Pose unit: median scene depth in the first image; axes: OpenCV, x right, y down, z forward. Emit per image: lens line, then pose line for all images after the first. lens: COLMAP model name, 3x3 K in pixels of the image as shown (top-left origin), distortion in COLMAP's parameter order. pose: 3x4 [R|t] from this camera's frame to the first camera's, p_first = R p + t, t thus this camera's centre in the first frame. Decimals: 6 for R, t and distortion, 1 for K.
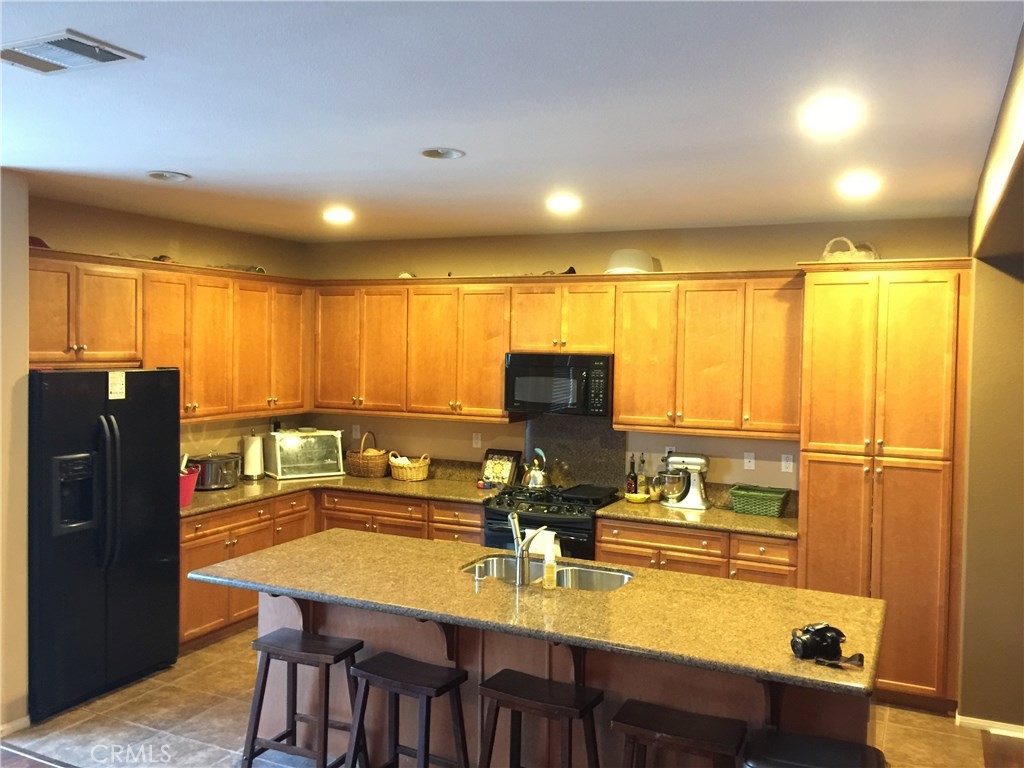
lens RADIAL K [[881.5, 0, 517.0], [0, 881.5, 375.3], [0, 0, 1]] dist [0.077187, -0.100967]
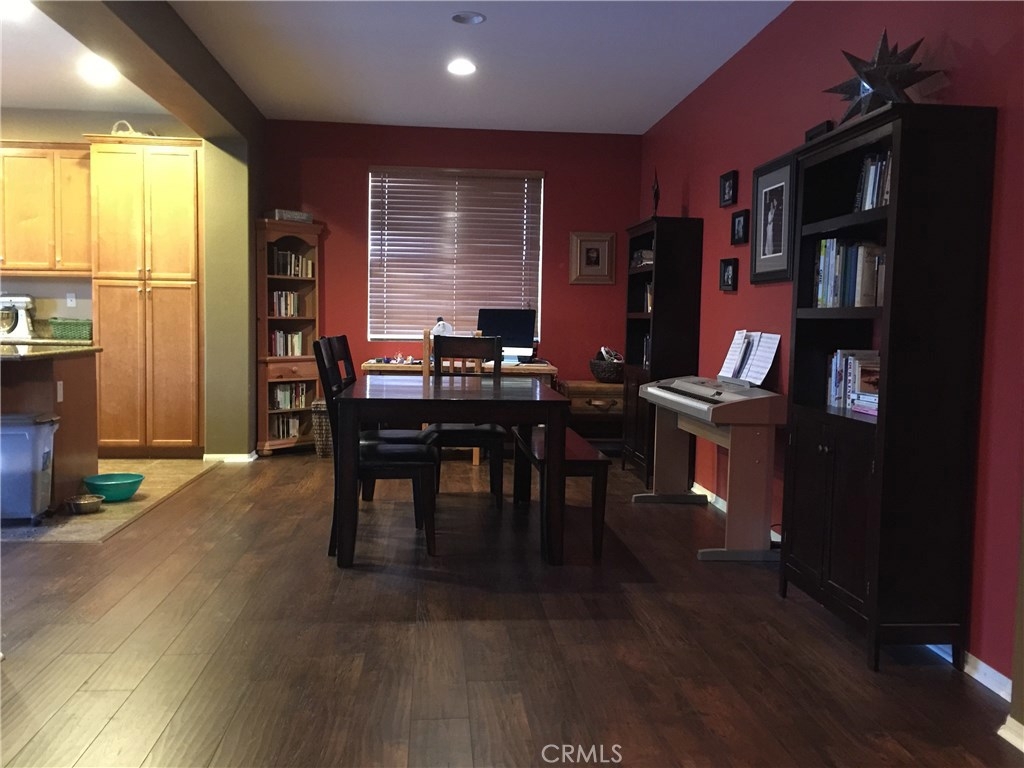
lens RADIAL K [[881.5, 0, 511.4], [0, 881.5, 374.9], [0, 0, 1]] dist [0.077187, -0.100967]
pose [[0.866744, -0.032815, 0.497673, 0.181123], [0.015637, 0.999131, 0.038647, 0.174597], [-0.498509, -0.025714, 0.866503, -0.438387]]
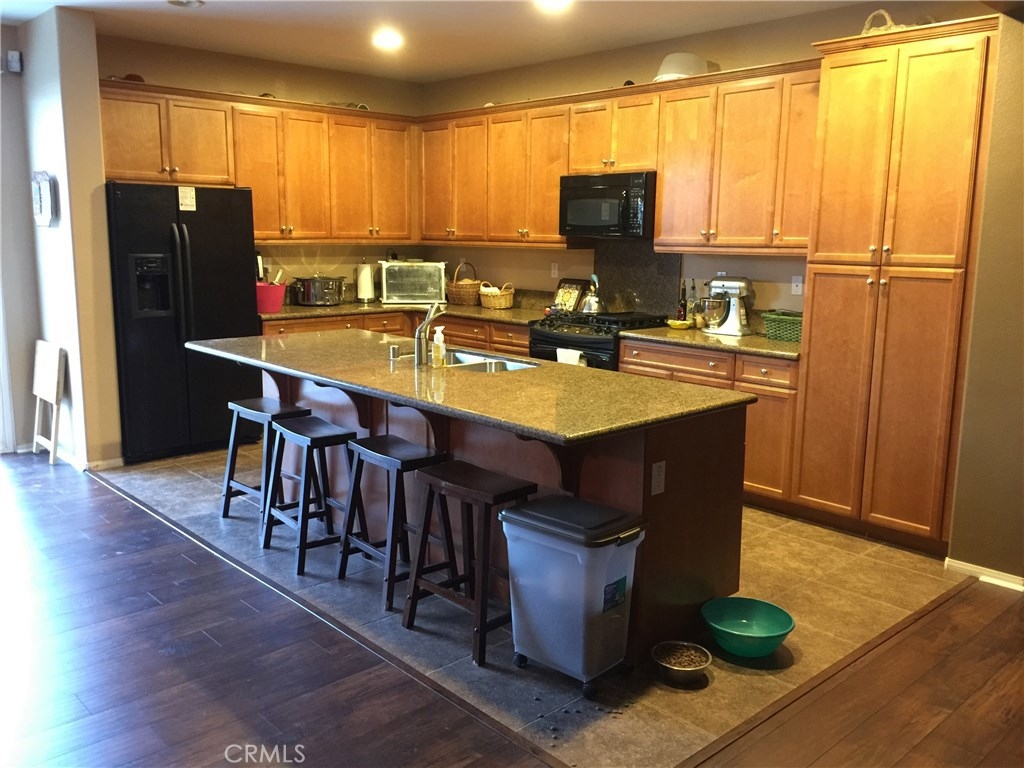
lens RADIAL K [[881.5, 0, 511.7], [0, 881.5, 378.3], [0, 0, 1]] dist [0.077187, -0.100967]
pose [[0.926547, 0.055391, -0.372078, 0.358453], [-0.008224, 0.991846, 0.127175, 0.083365], [0.376089, -0.114773, 0.919448, 0.042644]]
